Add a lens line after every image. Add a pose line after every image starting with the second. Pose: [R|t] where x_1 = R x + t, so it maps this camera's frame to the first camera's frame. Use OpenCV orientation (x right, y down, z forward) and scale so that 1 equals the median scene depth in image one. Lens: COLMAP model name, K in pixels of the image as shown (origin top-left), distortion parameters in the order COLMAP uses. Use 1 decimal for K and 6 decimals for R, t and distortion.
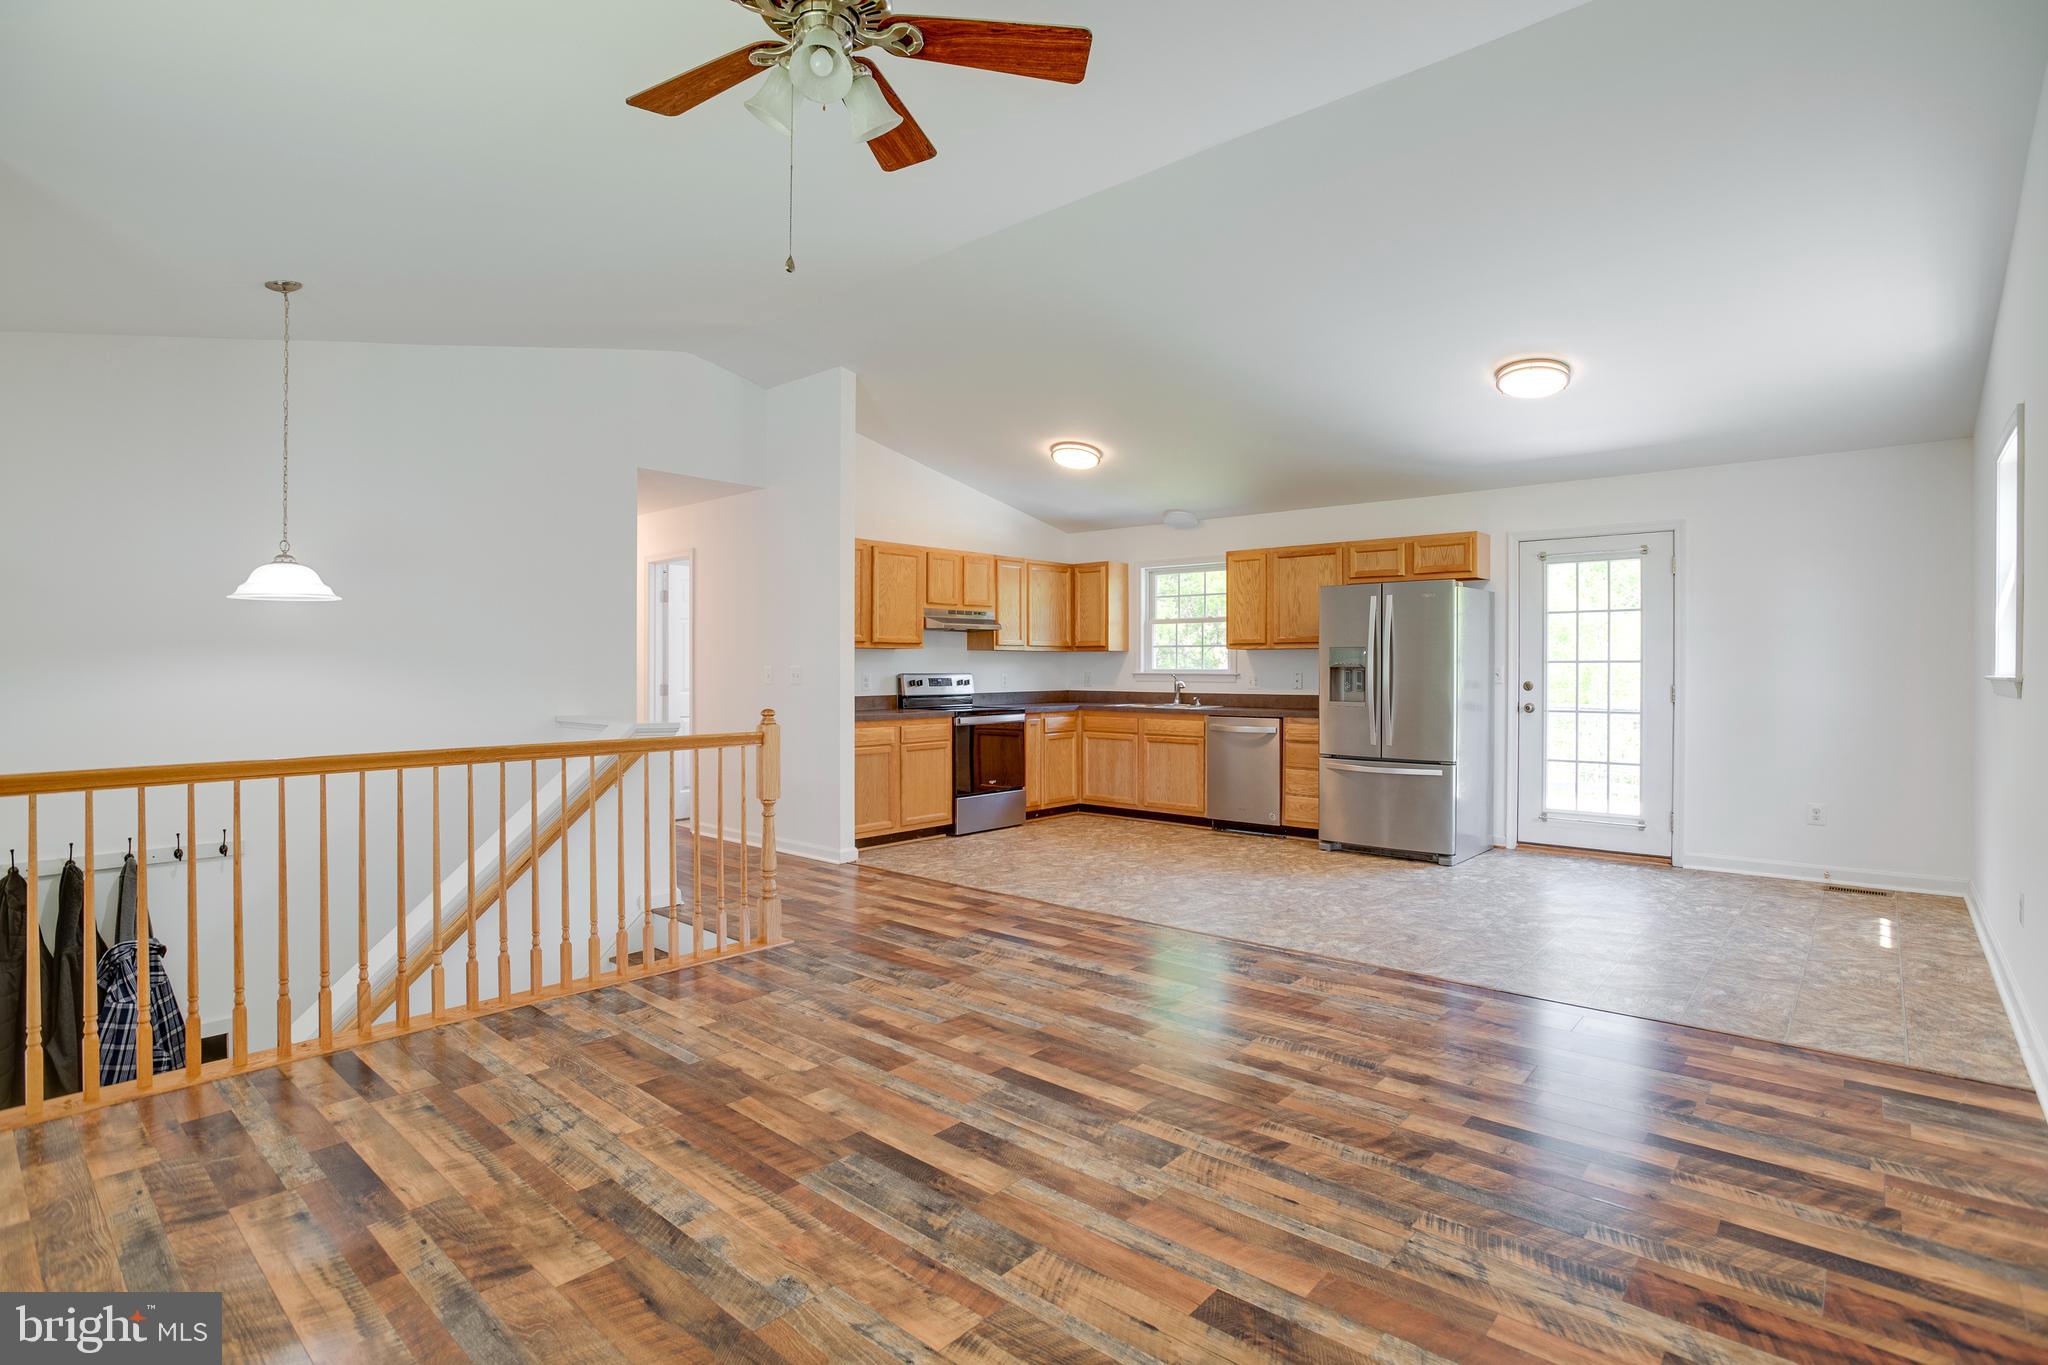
lens RADIAL K [[1027.6, 0, 1027.5], [0, 1027.6, 676.7], [0, 0, 1]] dist [-0.064401, 0.024734]
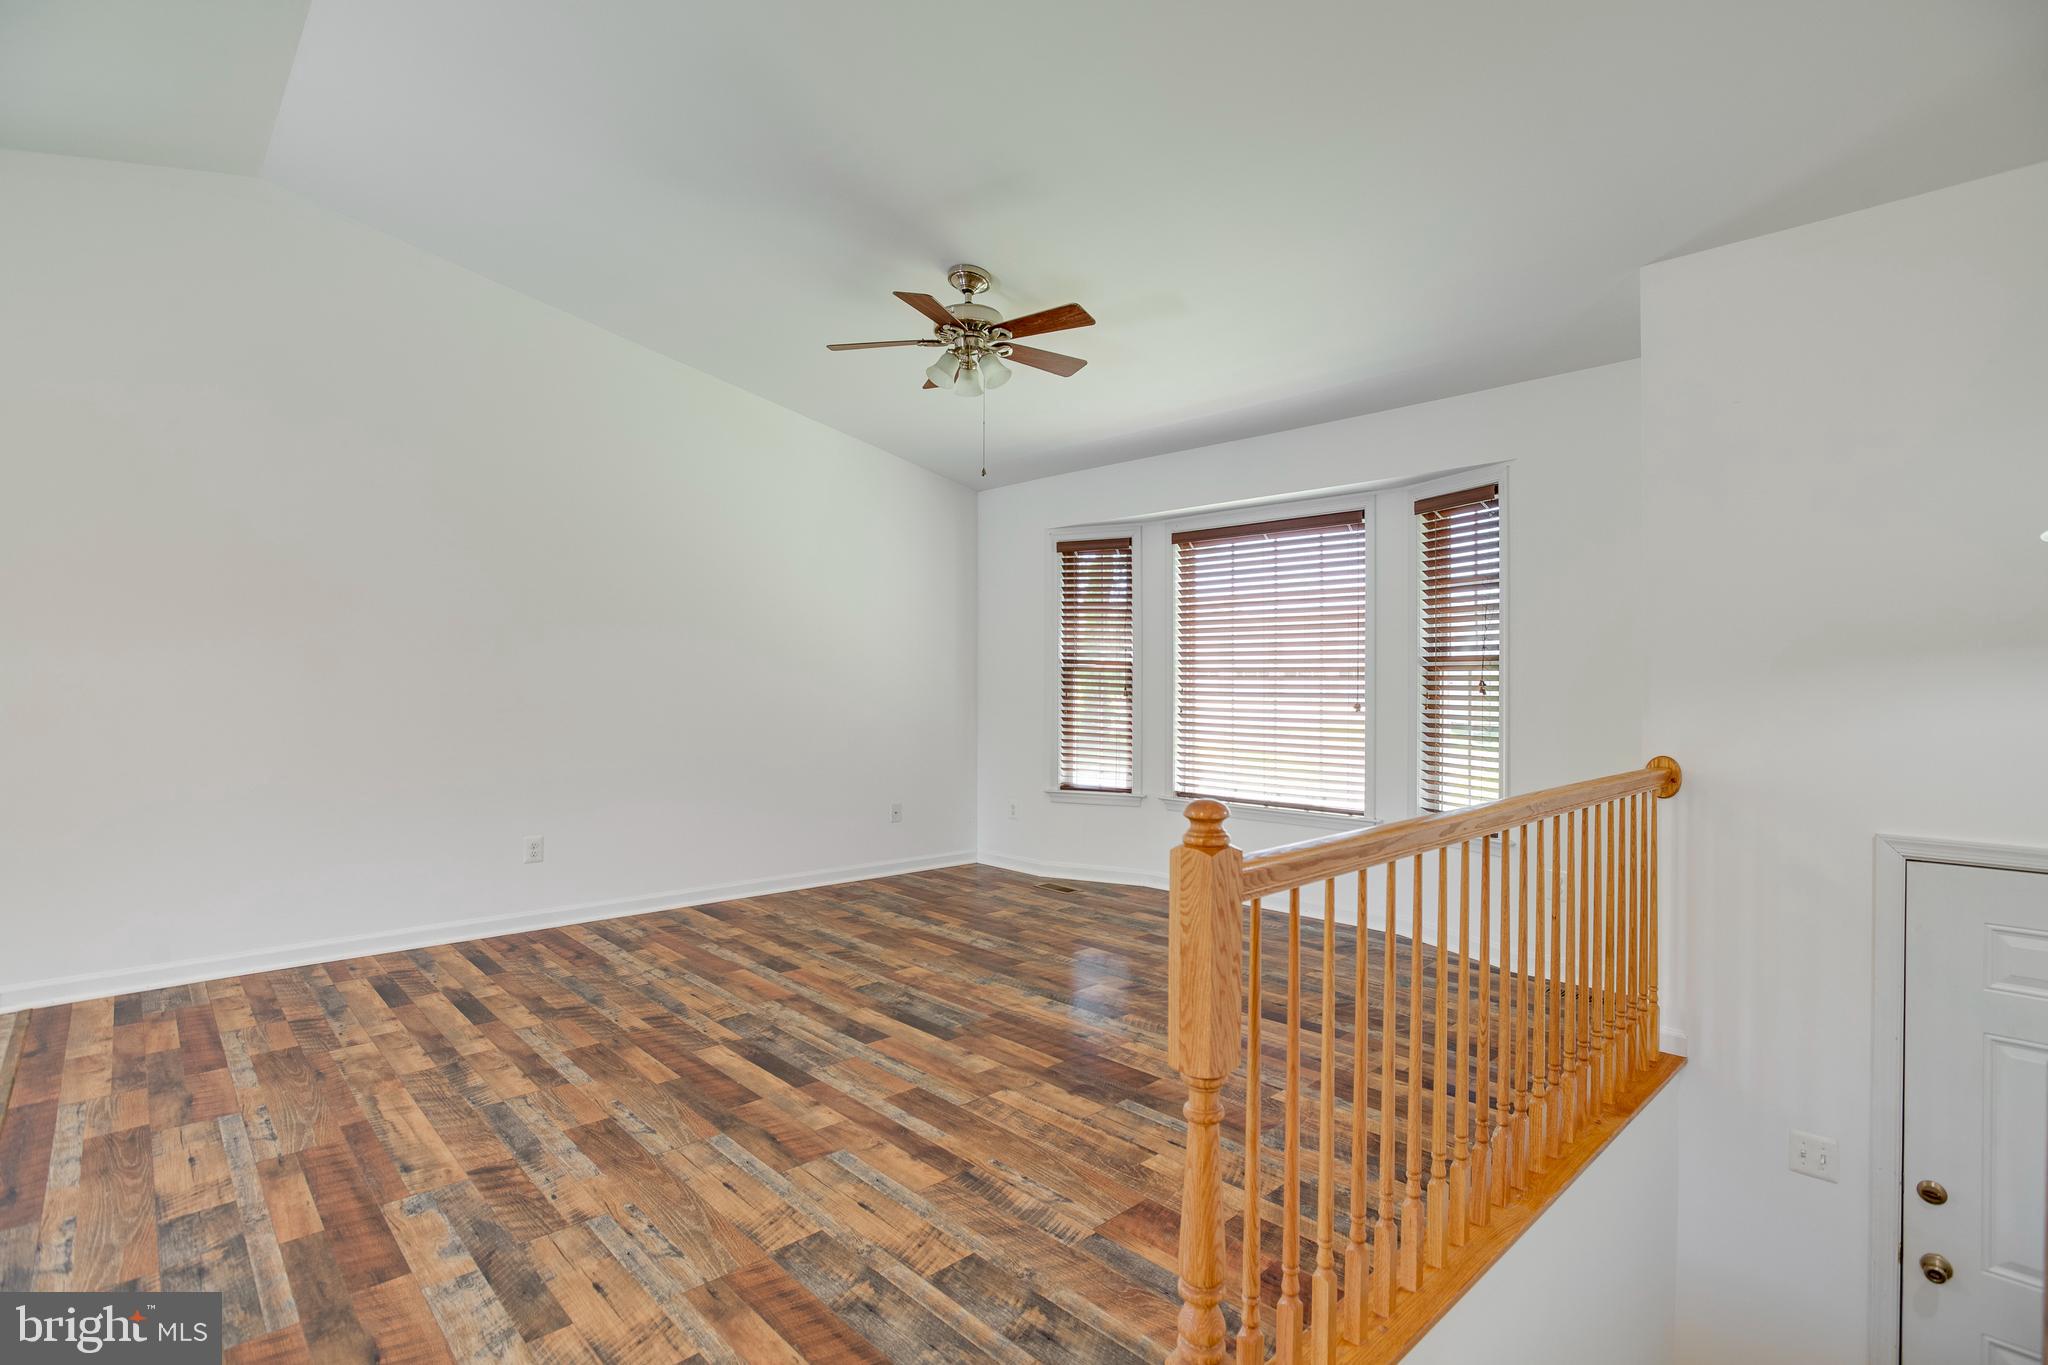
lens RADIAL K [[986.9, 0, 1028.3], [0, 986.9, 676.6], [0, 0, 1]] dist [-0.055170, 0.020704]
pose [[-0.996015, -0.002272, 0.089161, -0.260909], [-0.001803, 0.999984, 0.005347, -0.010161], [-0.089172, 0.005165, -0.996003, 1.538412]]
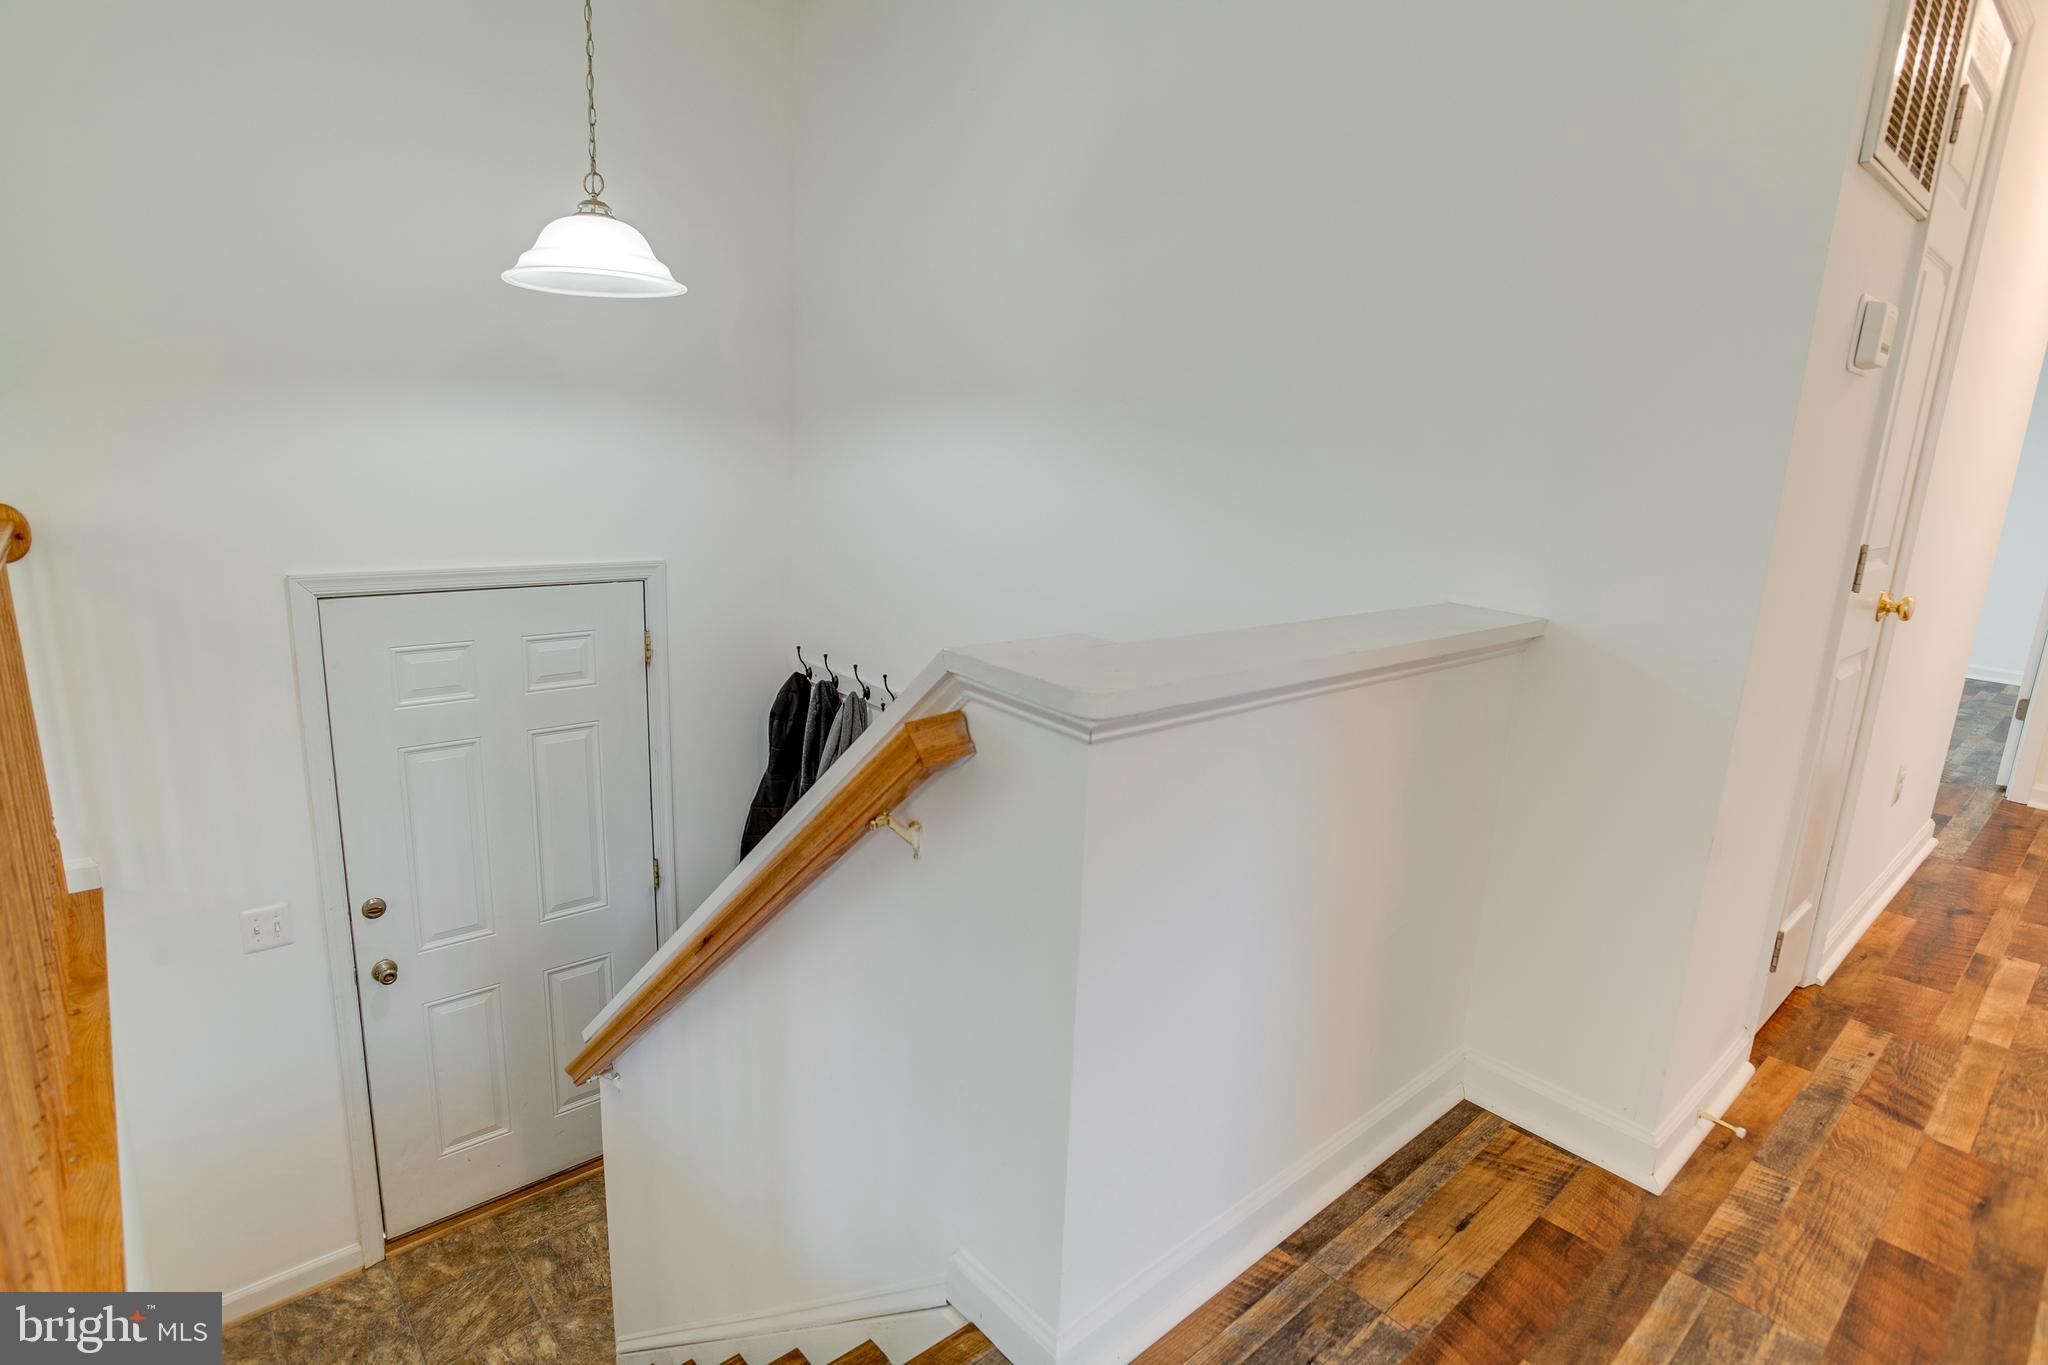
lens RADIAL K [[1077.3, 0, 1005.8], [0, 1077.3, 674.6], [0, 0, 1]] dist [-0.052391, 0.026588]
pose [[-0.126267, 0.206783, -0.970205, -0.167562], [-0.052121, 0.975299, 0.214652, -0.006714], [0.990626, 0.077672, -0.112370, 1.355428]]
